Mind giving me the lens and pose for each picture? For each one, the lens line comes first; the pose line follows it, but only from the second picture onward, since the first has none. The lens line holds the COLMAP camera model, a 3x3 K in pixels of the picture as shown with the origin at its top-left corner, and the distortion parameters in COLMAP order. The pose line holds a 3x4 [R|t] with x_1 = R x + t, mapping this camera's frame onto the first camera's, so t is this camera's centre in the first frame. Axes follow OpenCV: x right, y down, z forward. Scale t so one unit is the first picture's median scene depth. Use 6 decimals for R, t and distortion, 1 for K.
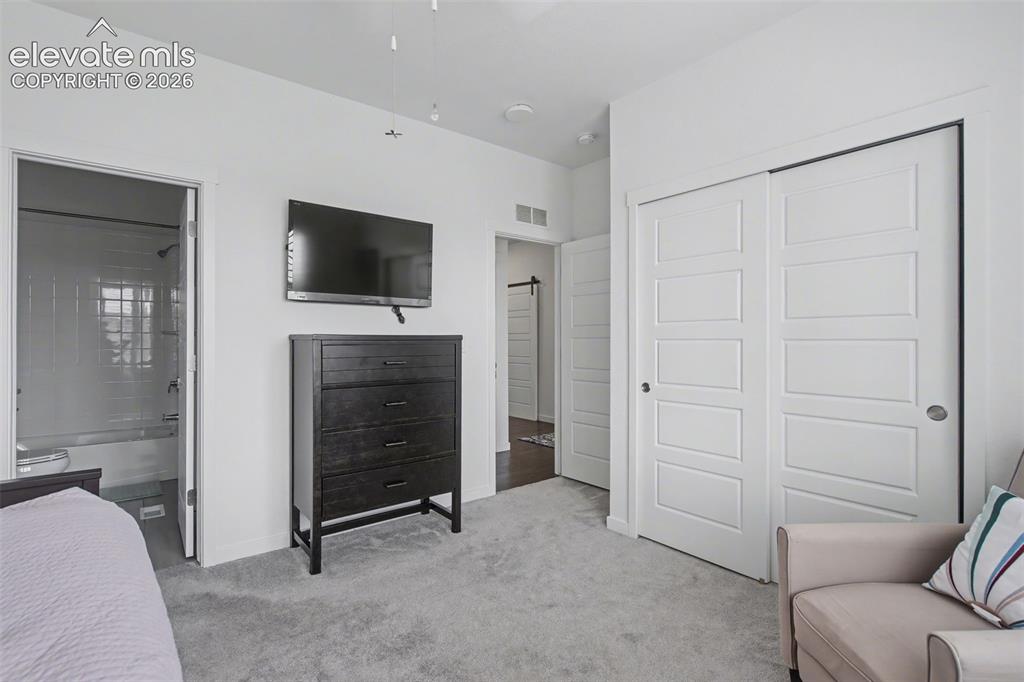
lens RADIAL K [[472.8, 0, 509.7], [0, 472.8, 341.8], [0, 0, 1]] dist [-0.003718, -0.000052]
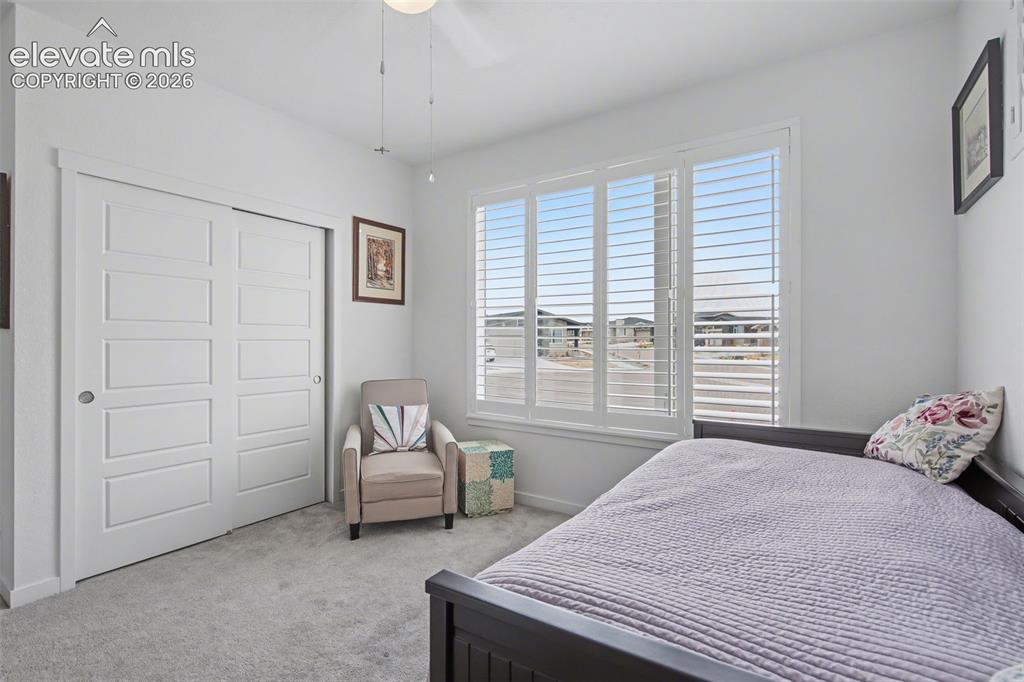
lens RADIAL K [[472.8, 0, 509.7], [0, 472.8, 341.8], [0, 0, 1]] dist [-0.003718, -0.000052]
pose [[-0.291302, -0.002300, 0.956628, -0.733345], [0.000444, 0.999997, 0.002540, -0.002472], [-0.956631, 0.001165, -0.291300, 0.543274]]
